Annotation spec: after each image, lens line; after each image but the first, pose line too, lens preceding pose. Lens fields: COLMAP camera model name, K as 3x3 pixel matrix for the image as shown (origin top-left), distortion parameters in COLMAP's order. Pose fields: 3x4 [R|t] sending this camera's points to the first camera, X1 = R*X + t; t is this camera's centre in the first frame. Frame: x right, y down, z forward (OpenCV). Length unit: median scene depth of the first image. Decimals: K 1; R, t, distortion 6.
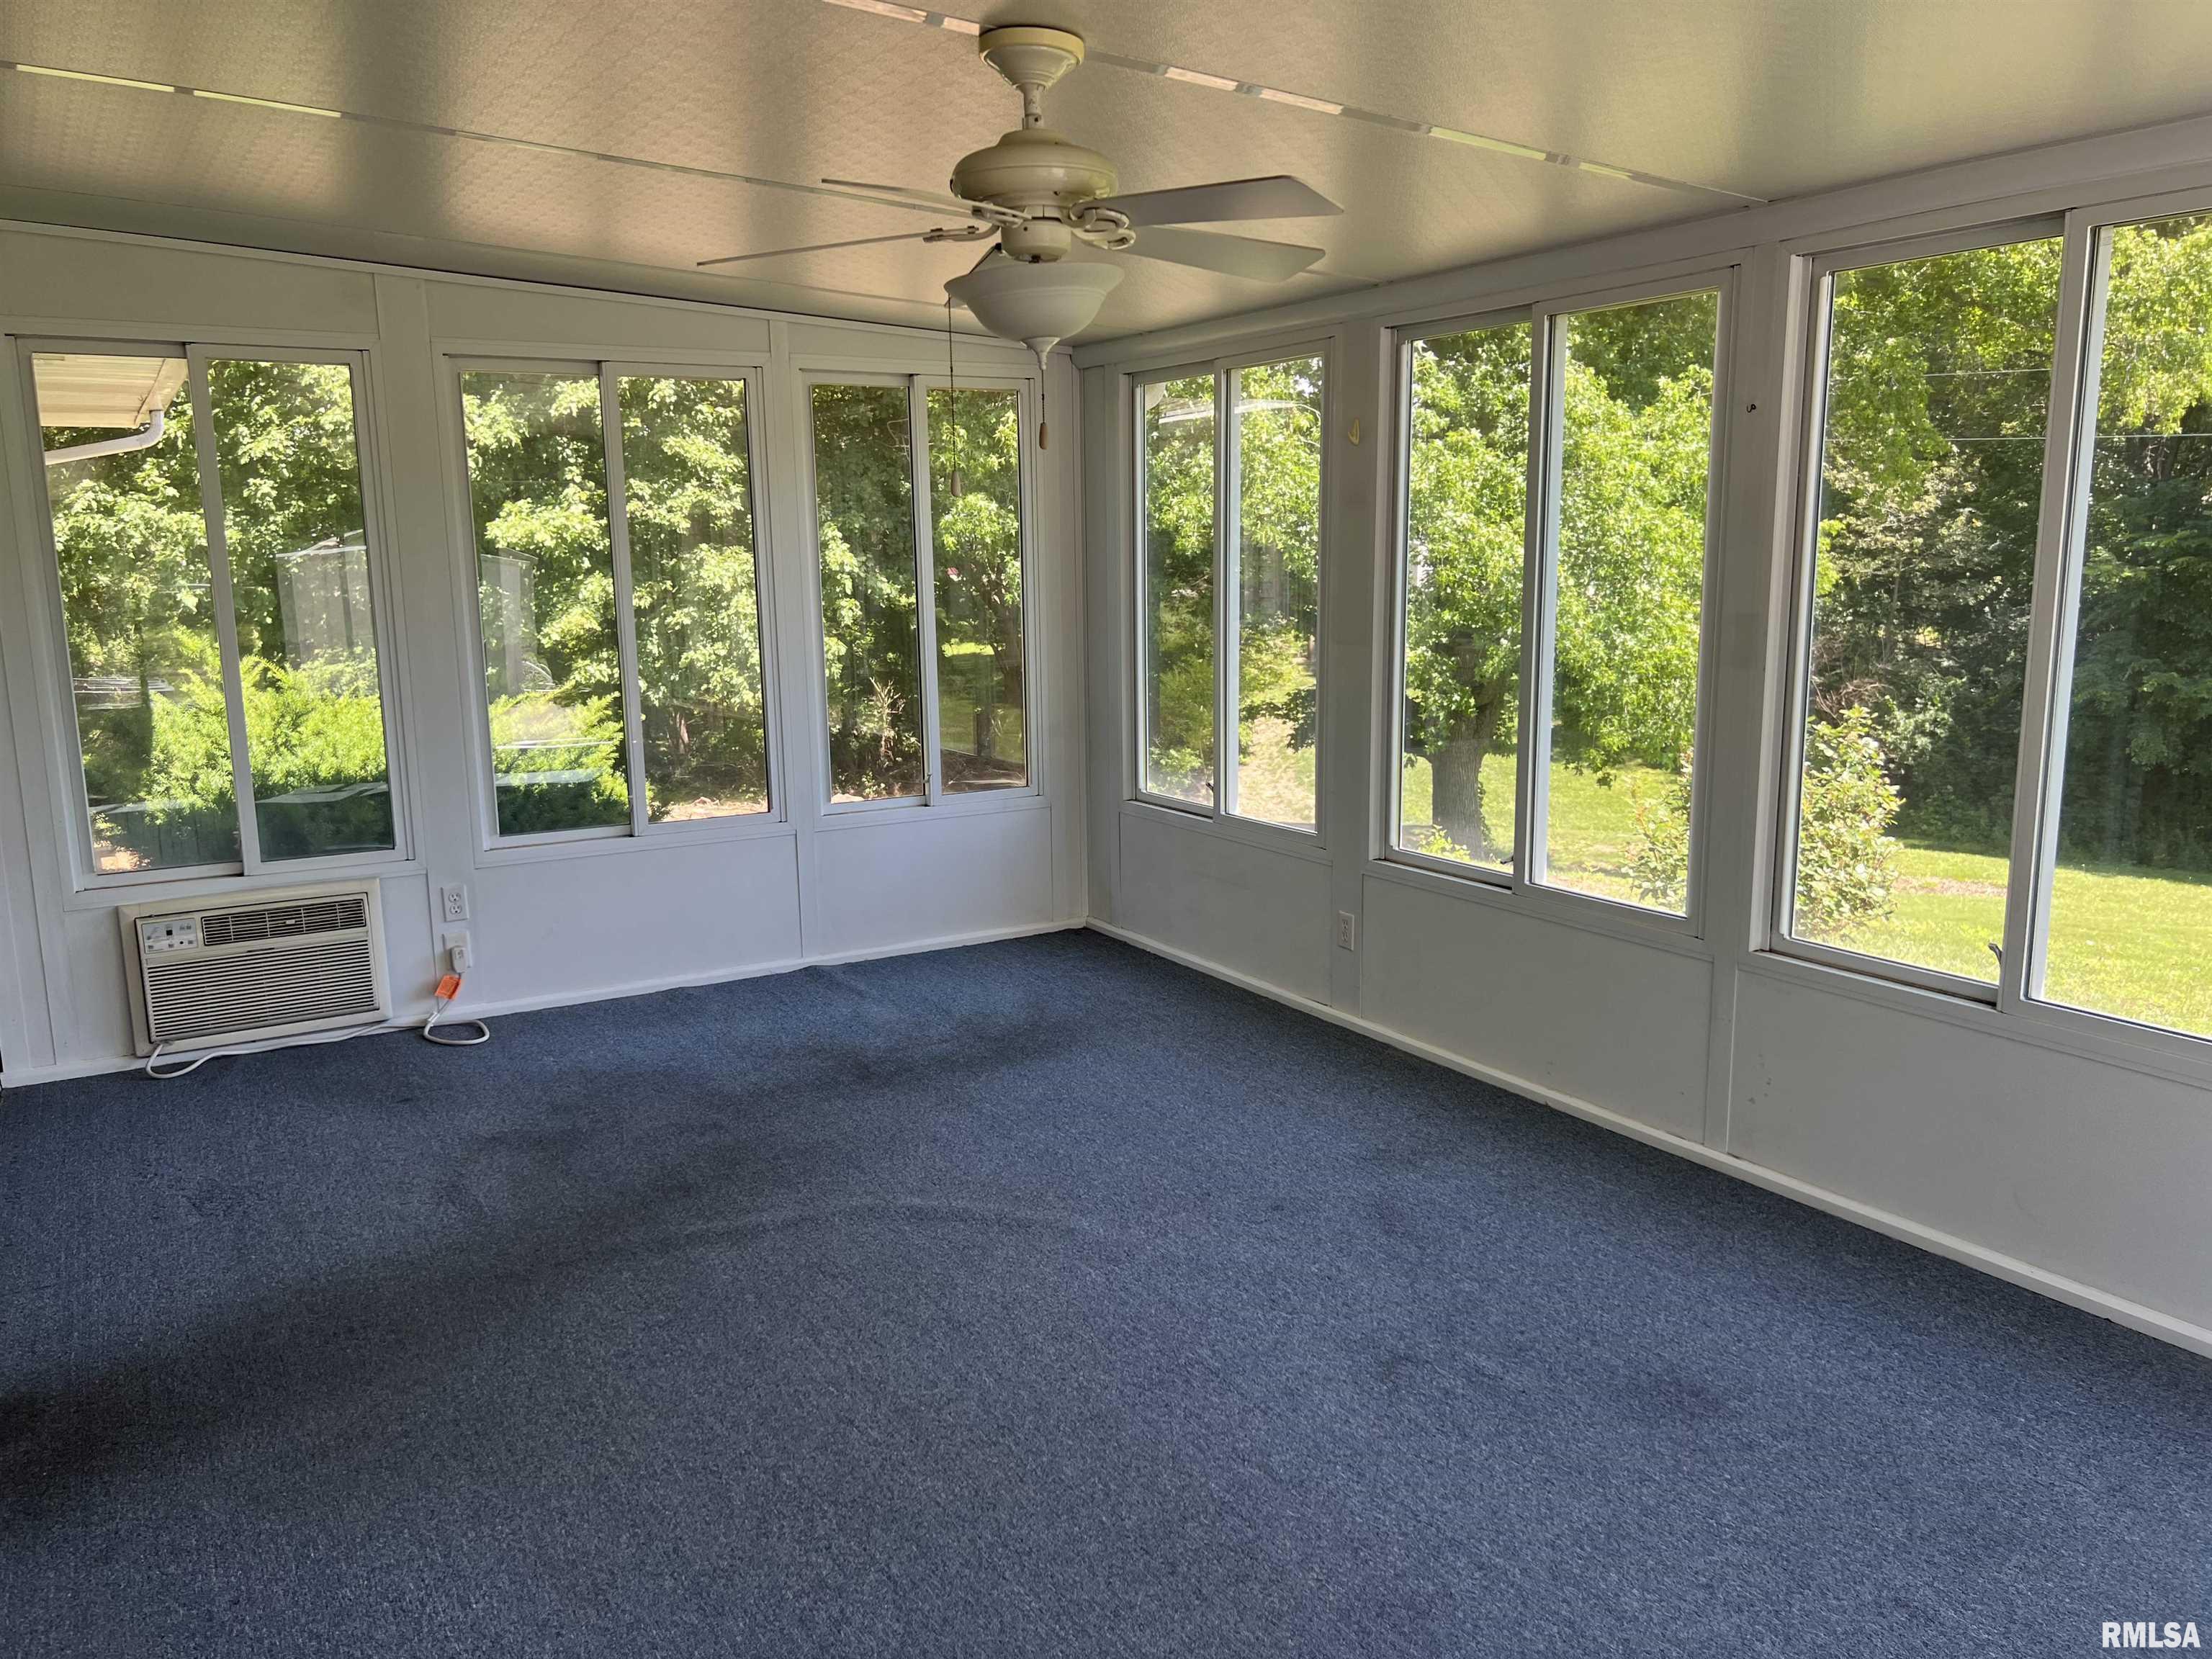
lens RADIAL K [[1659.8, 0, 1106.0], [0, 1659.8, 829.5], [0, 0, 1]] dist [0.062779, -0.088336]
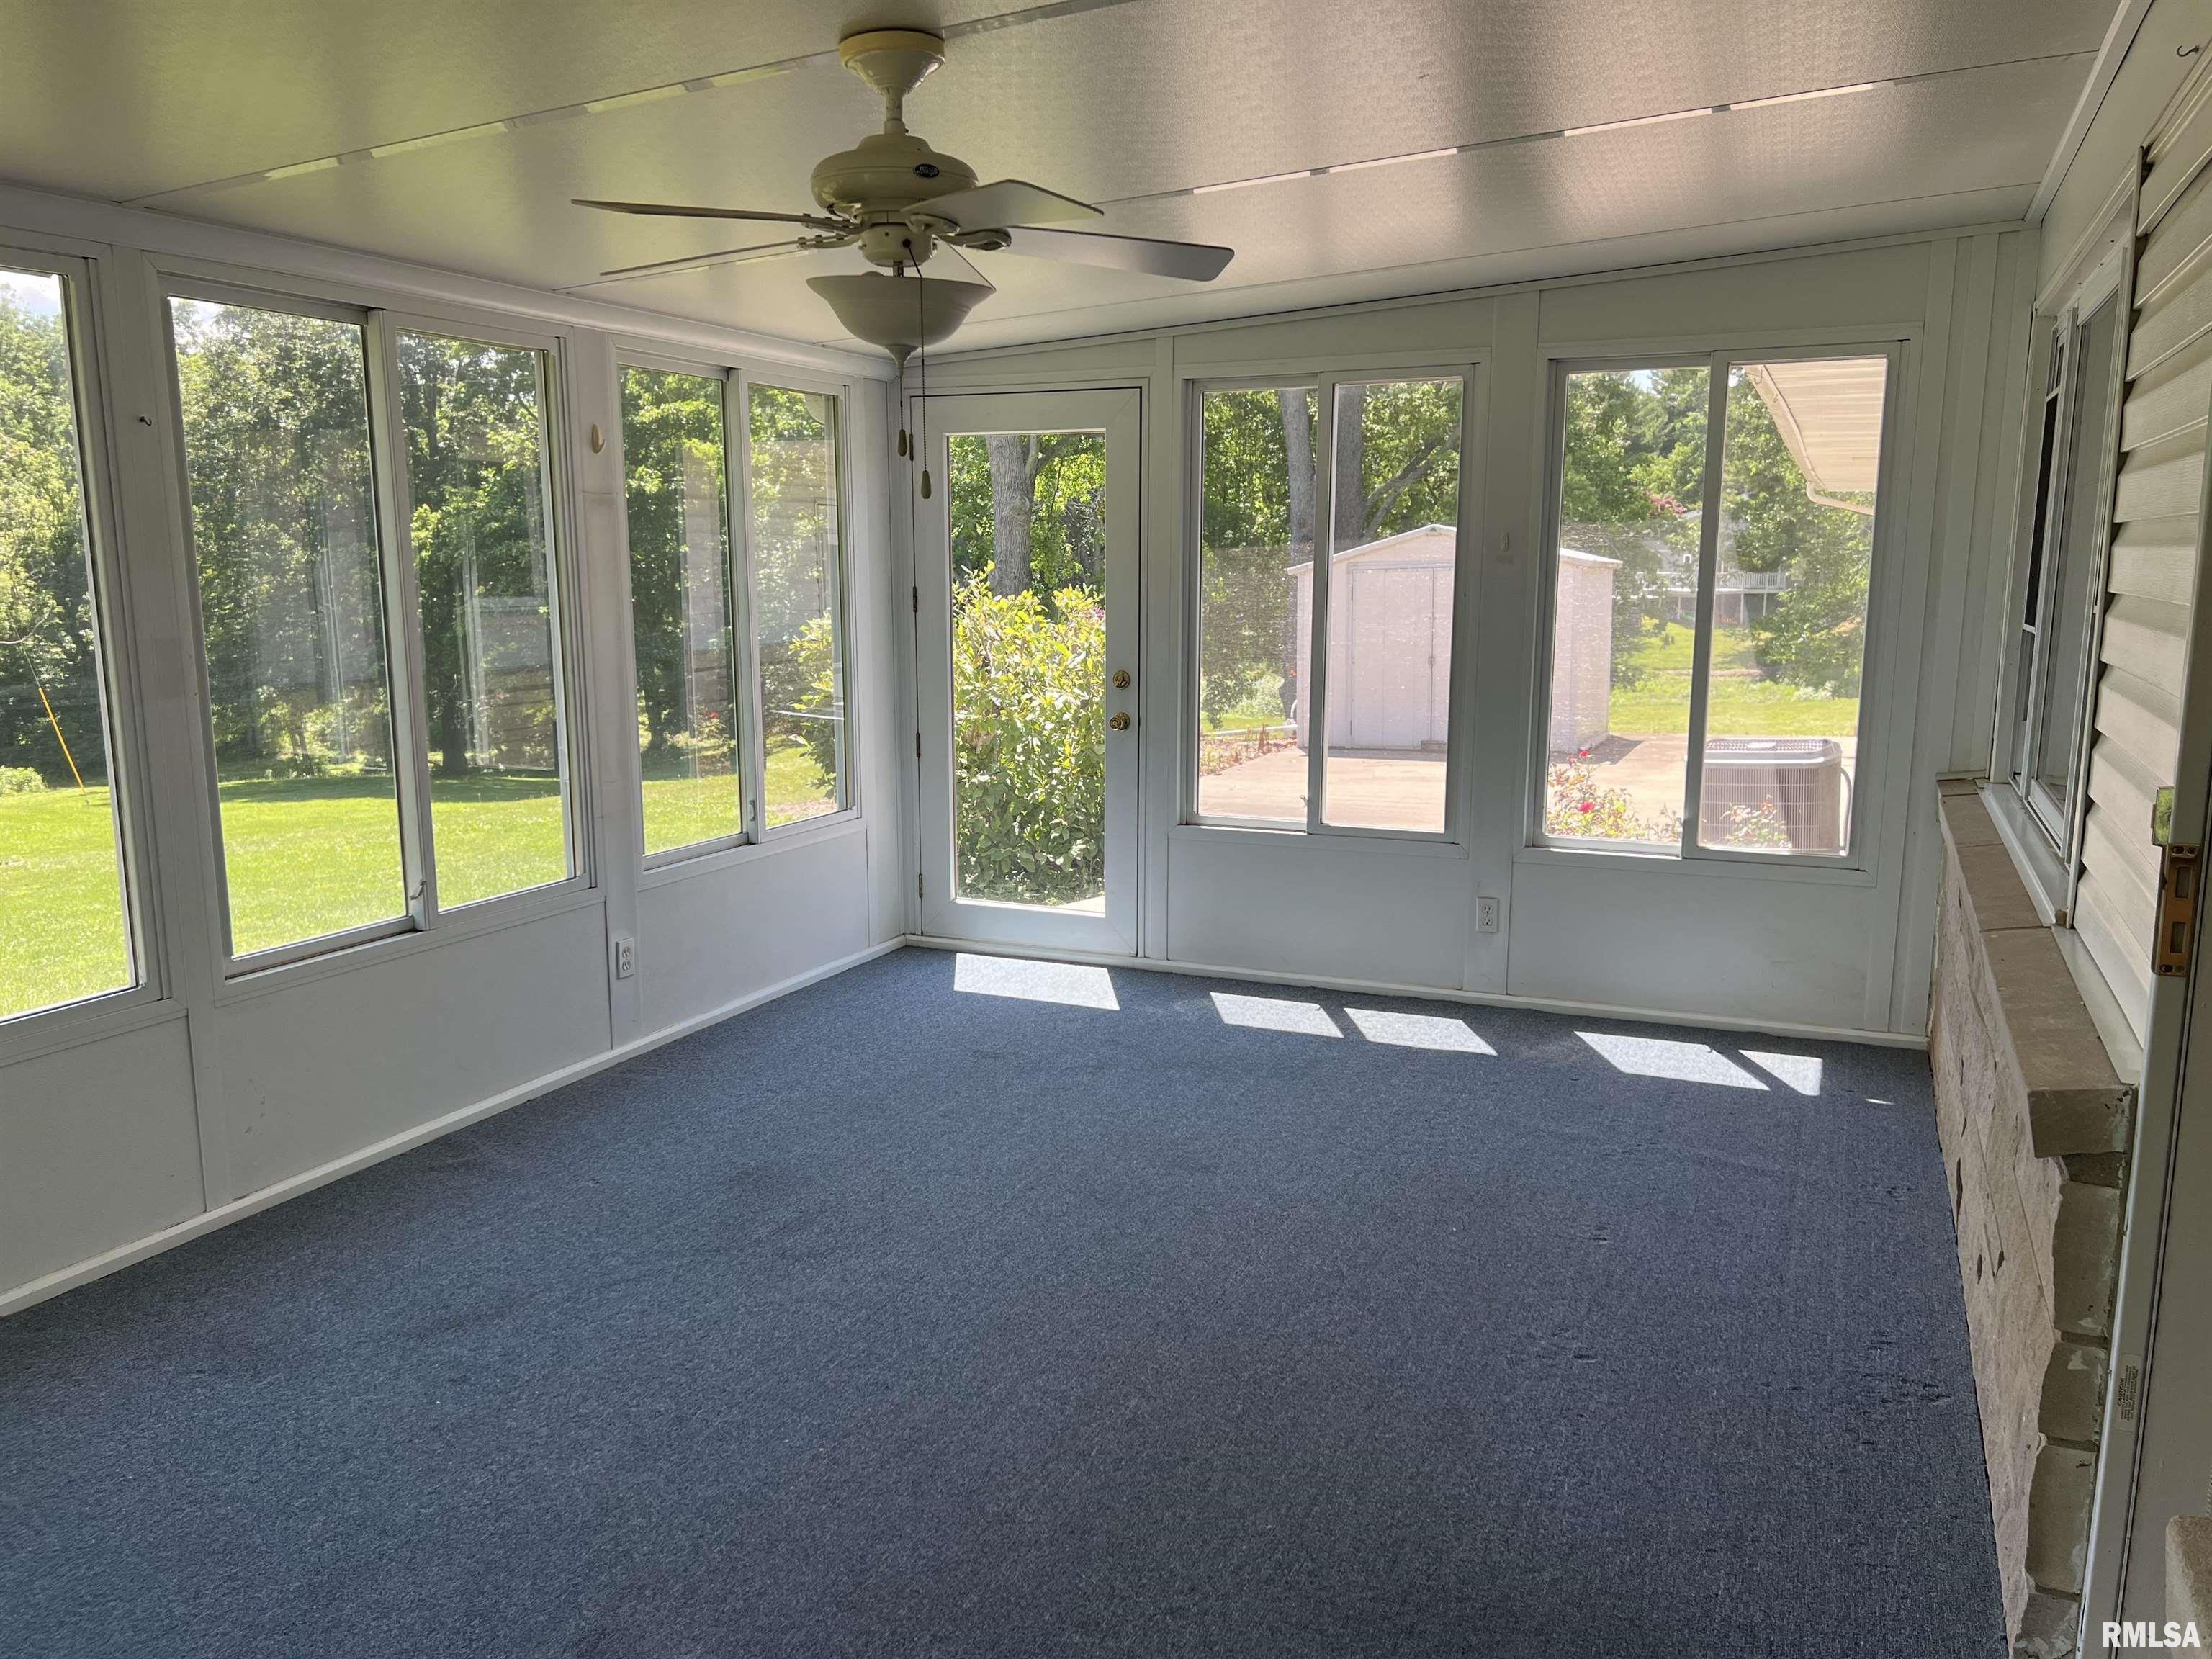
lens RADIAL K [[1659.8, 0, 1106.0], [0, 1659.8, 829.5], [0, 0, 1]] dist [0.062779, -0.088336]
pose [[-0.571171, -0.117198, 0.812421, -0.515608], [0.149042, 0.958494, 0.243055, -0.129895], [-0.807187, 0.259911, -0.529996, 0.812715]]
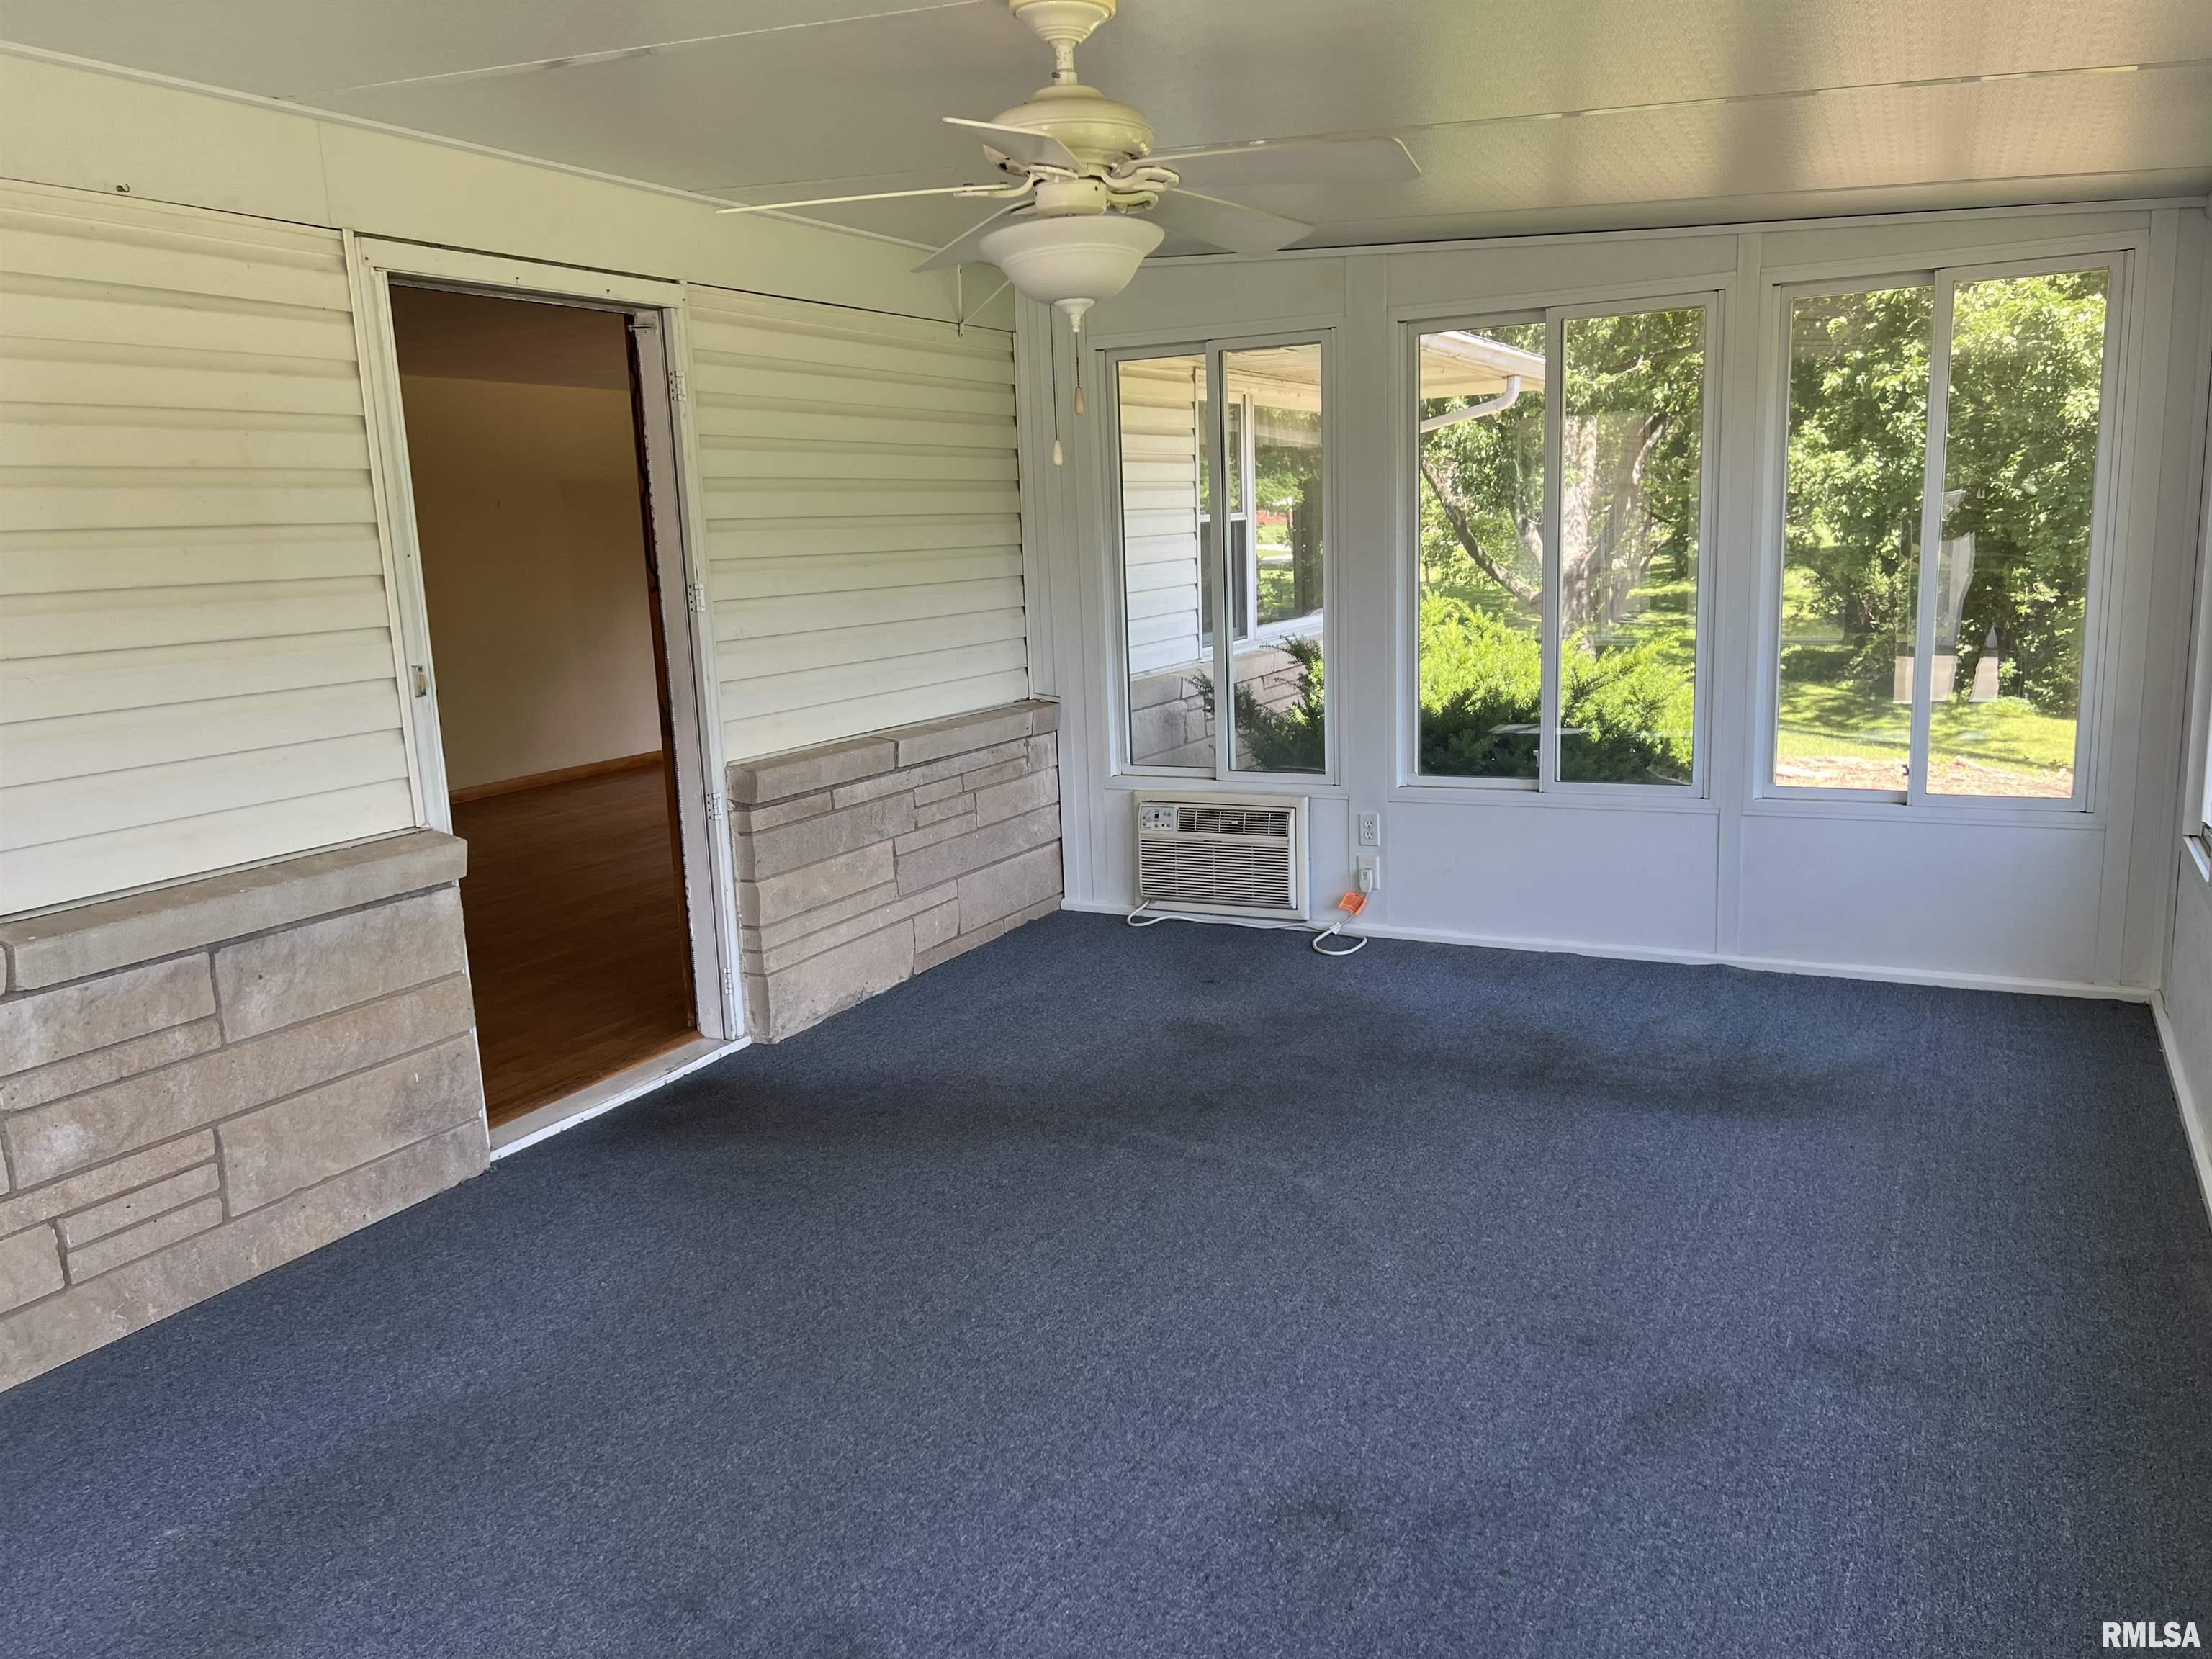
lens RADIAL K [[1659.8, 0, 1106.0], [0, 1659.8, 829.5], [0, 0, 1]] dist [0.062779, -0.088336]
pose [[0.529154, 0.150901, -0.835000, 0.449898], [-0.117895, 0.987590, 0.103765, -0.051306], [0.840296, 0.043535, 0.540377, 0.267682]]
